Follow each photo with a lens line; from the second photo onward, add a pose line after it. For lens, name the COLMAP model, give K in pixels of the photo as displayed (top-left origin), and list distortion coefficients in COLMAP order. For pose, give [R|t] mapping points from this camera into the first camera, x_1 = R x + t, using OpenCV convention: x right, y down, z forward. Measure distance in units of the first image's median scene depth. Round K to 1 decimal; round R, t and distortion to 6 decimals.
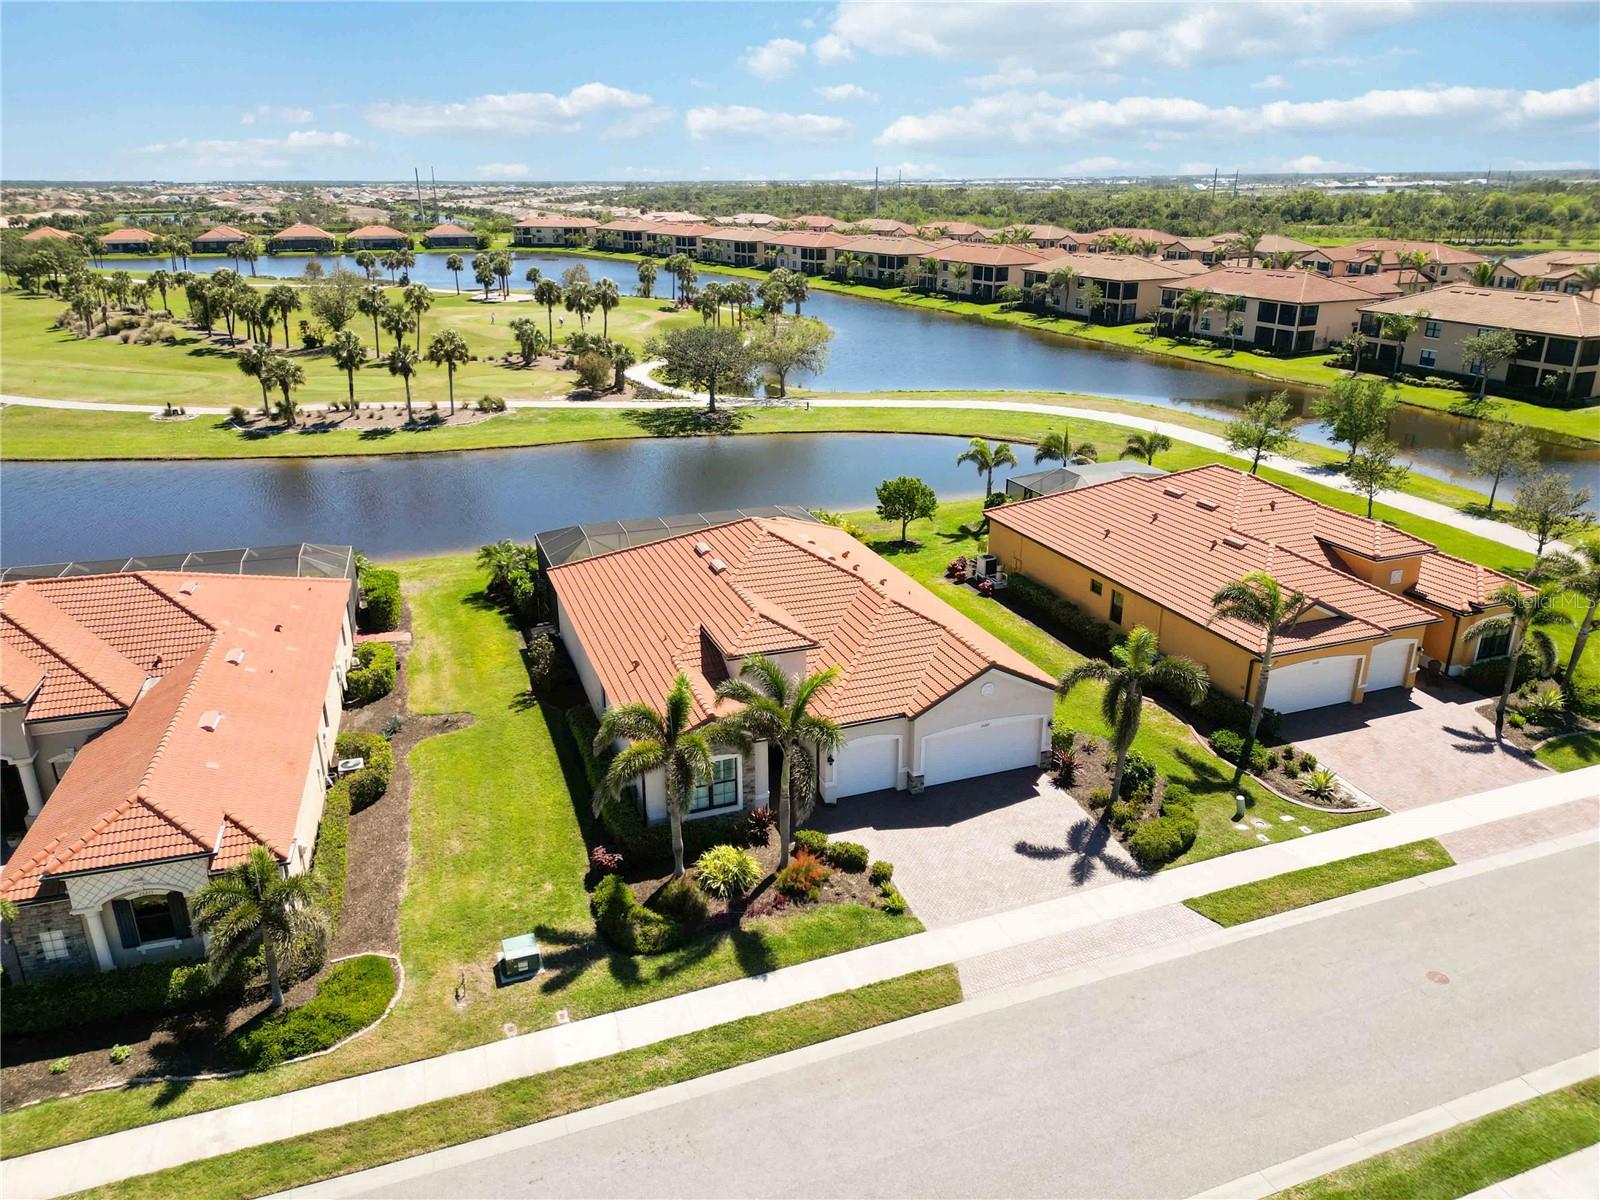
lens RADIAL K [[1116.5, 0, 797.1], [0, 1116.5, 595.4], [0, 0, 1]] dist [0.064533, -0.056557]
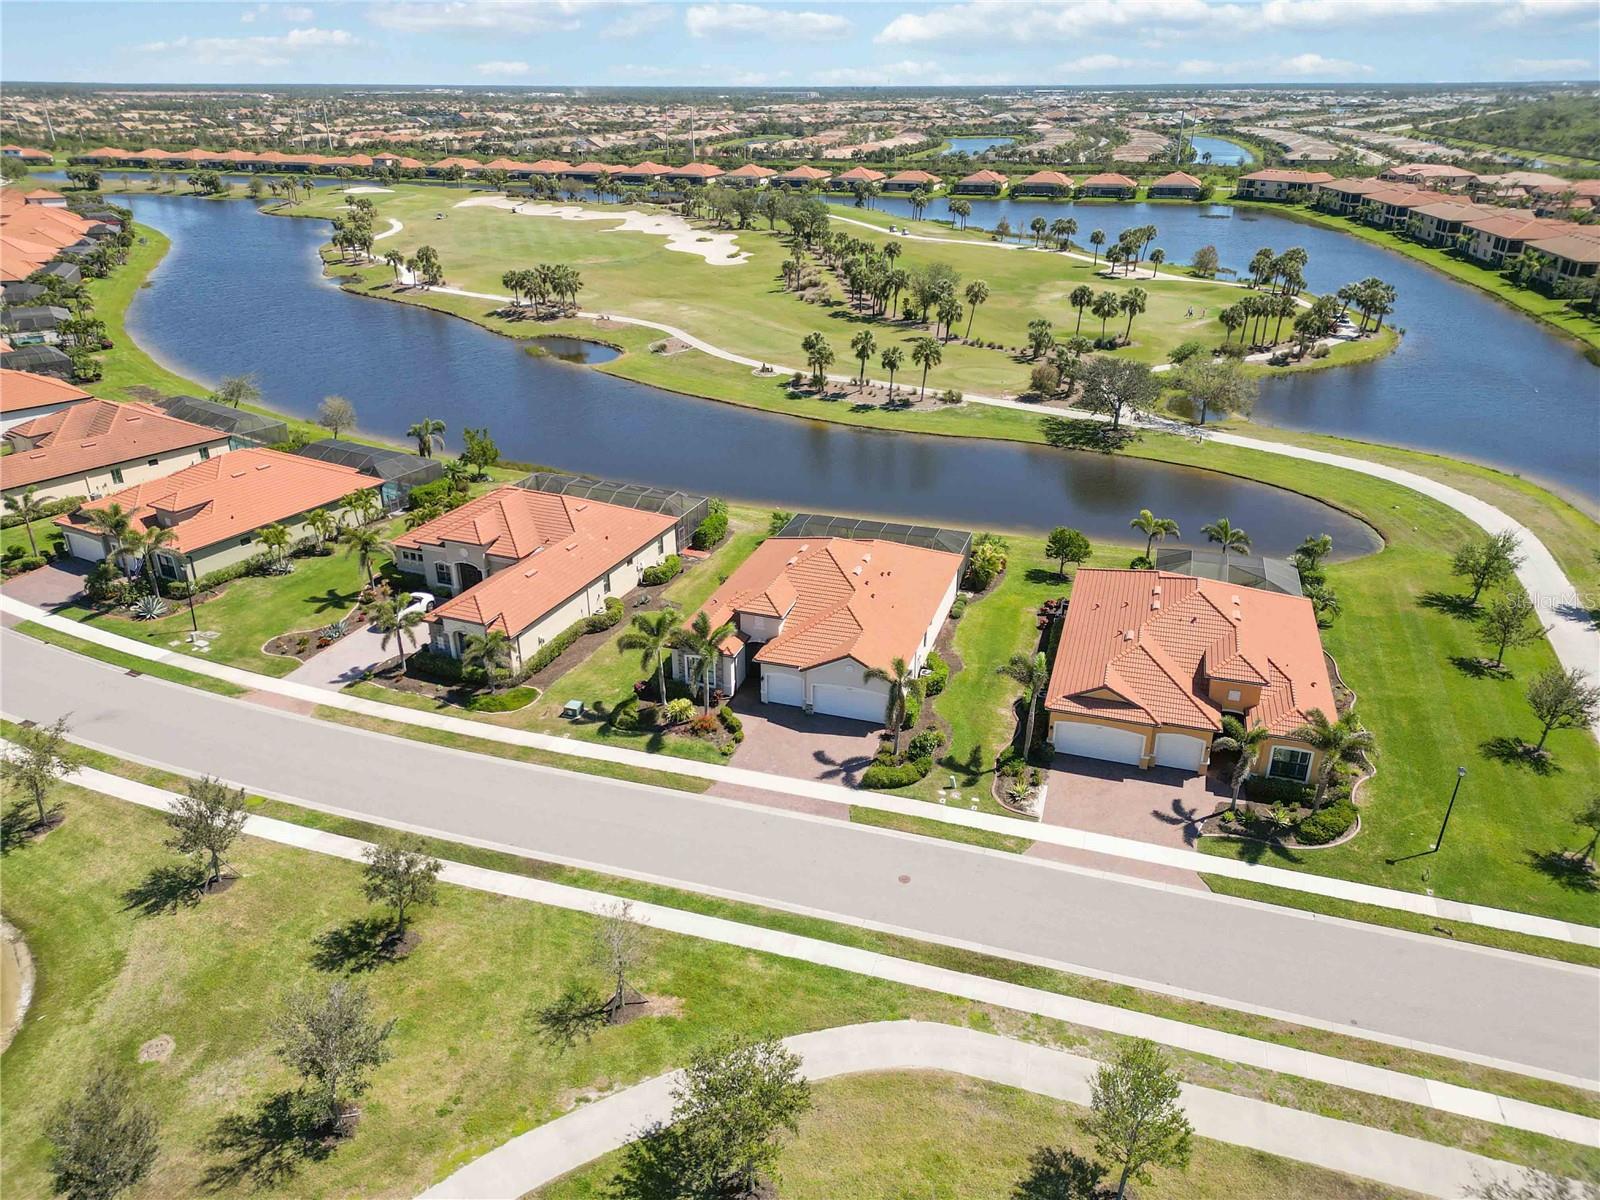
lens RADIAL K [[1118.1, 0, 797.0], [0, 1118.1, 592.9], [0, 0, 1]] dist [0.070659, -0.069263]
pose [[0.782130, 0.260974, -0.565831, 0.825234], [-0.220191, 0.965238, 0.140826, -0.199484], [0.582914, 0.014447, 0.812406, -0.354020]]
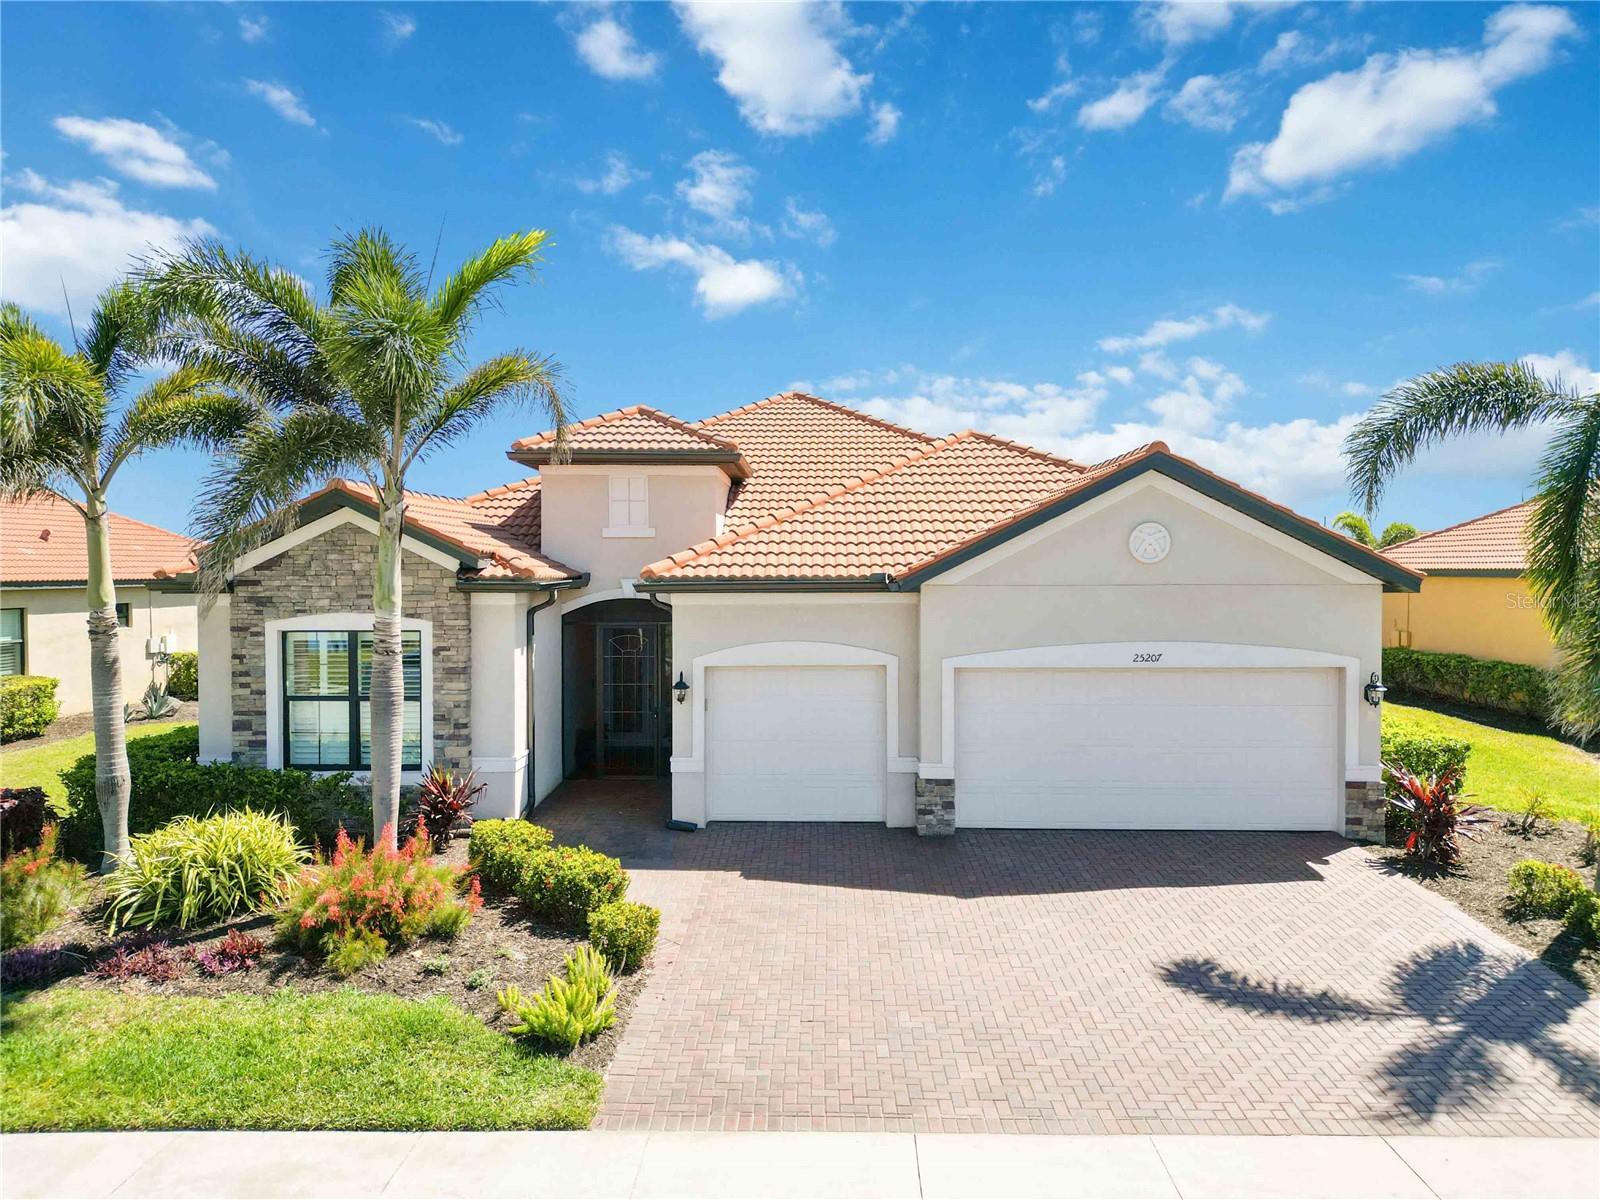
lens RADIAL K [[1119.2, 0, 794.9], [0, 1119.2, 599.6], [0, 0, 1]] dist [0.054694, -0.036418]
pose [[0.927481, 0.016365, -0.373512, 0.156285], [-0.133932, 0.947281, -0.291068, 0.170761], [0.349058, 0.319985, 0.880777, 0.516268]]
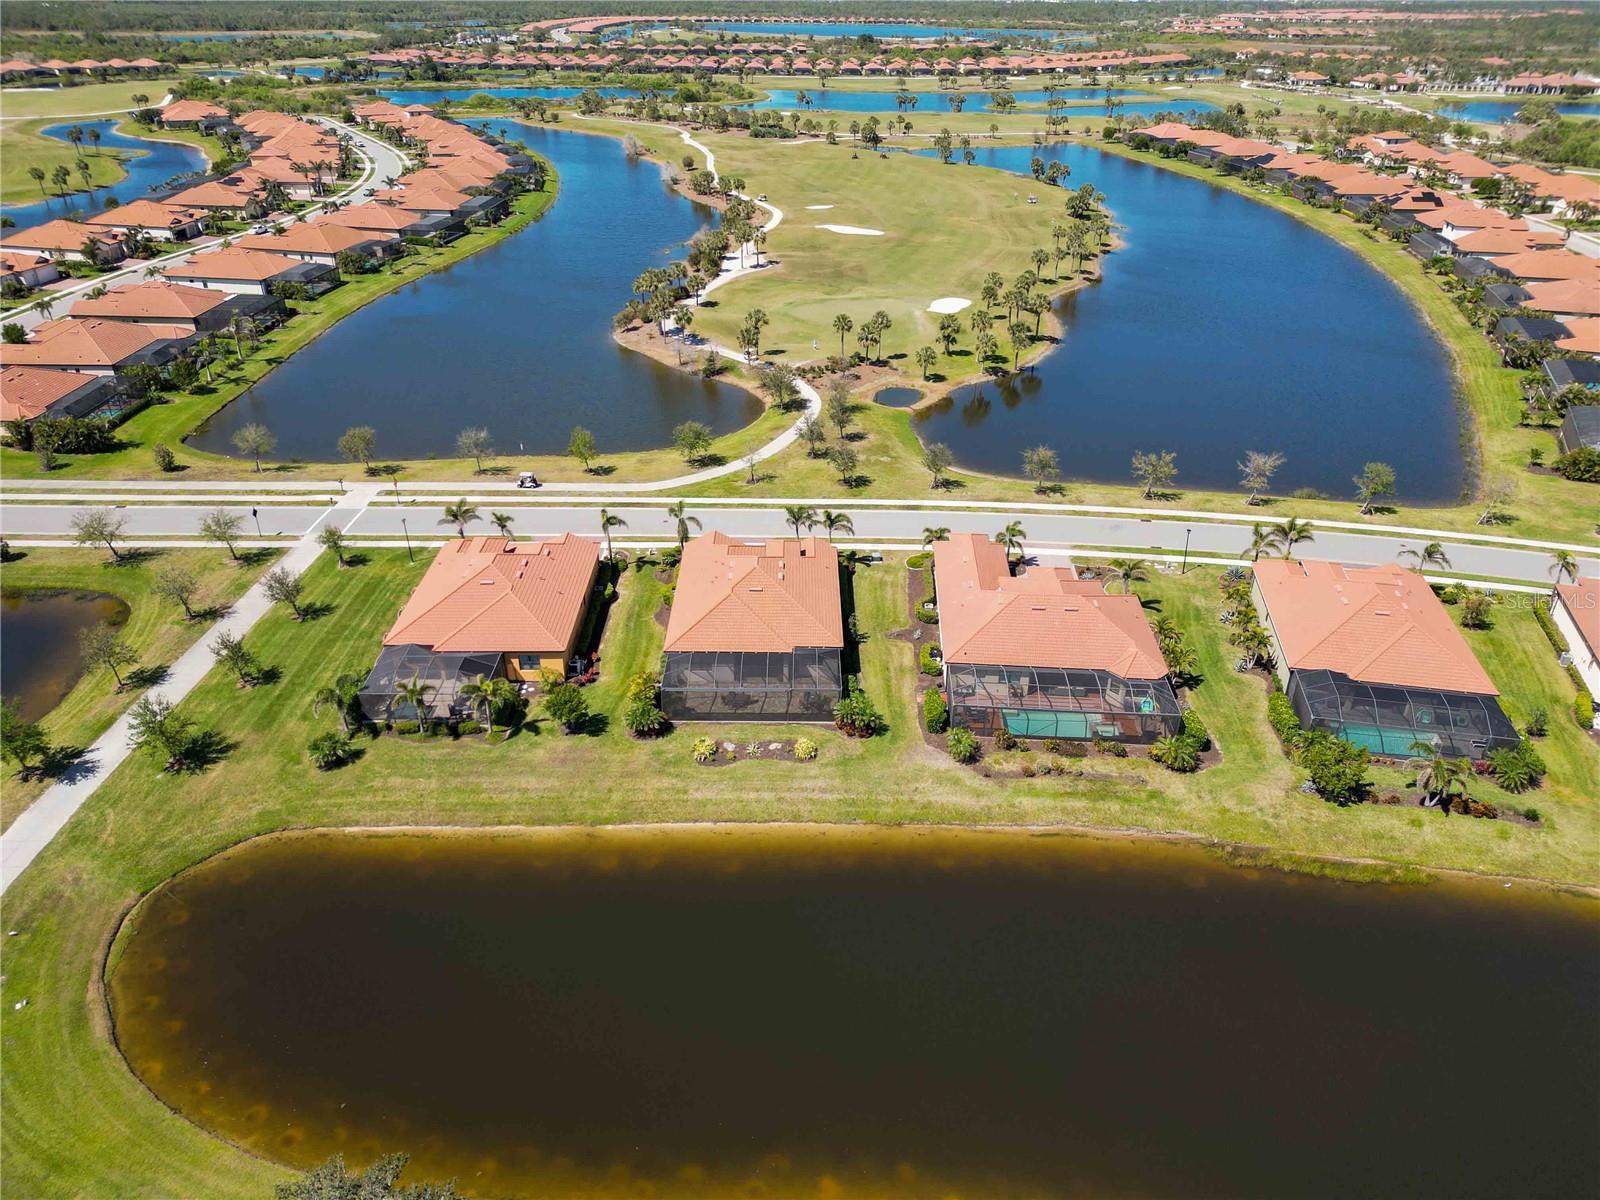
lens RADIAL K [[1118.1, 0, 797.0], [0, 1118.1, 592.9], [0, 0, 1]] dist [0.070659, -0.069263]
pose [[-0.938120, -0.166266, 0.303785, -0.733799], [0.117444, 0.672480, 0.730738, -1.511774], [-0.325787, 0.721198, -0.611340, 2.199903]]
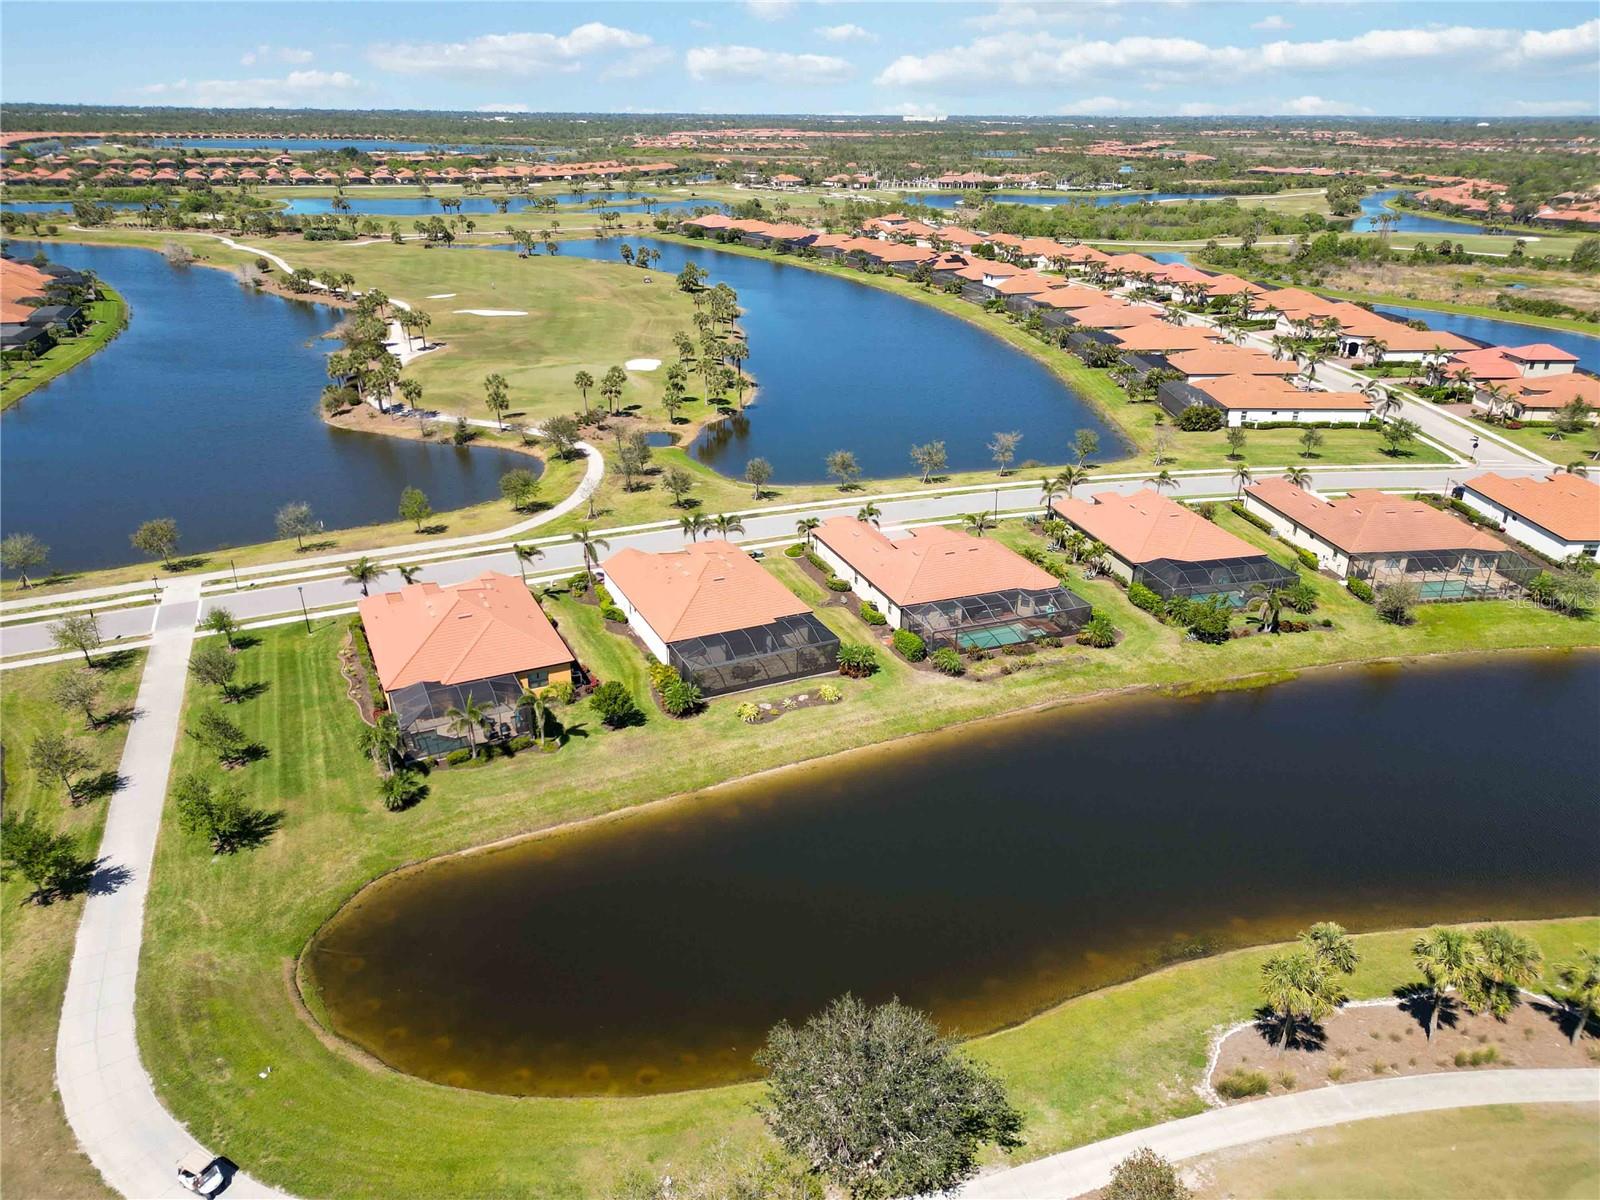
lens RADIAL K [[1116.5, 0, 797.1], [0, 1116.5, 595.4], [0, 0, 1]] dist [0.064533, -0.056557]
pose [[-0.996209, 0.031370, -0.081143, -0.029393], [-0.033257, 0.724559, 0.688410, -1.541160], [0.080388, 0.688499, -0.720768, 2.599945]]
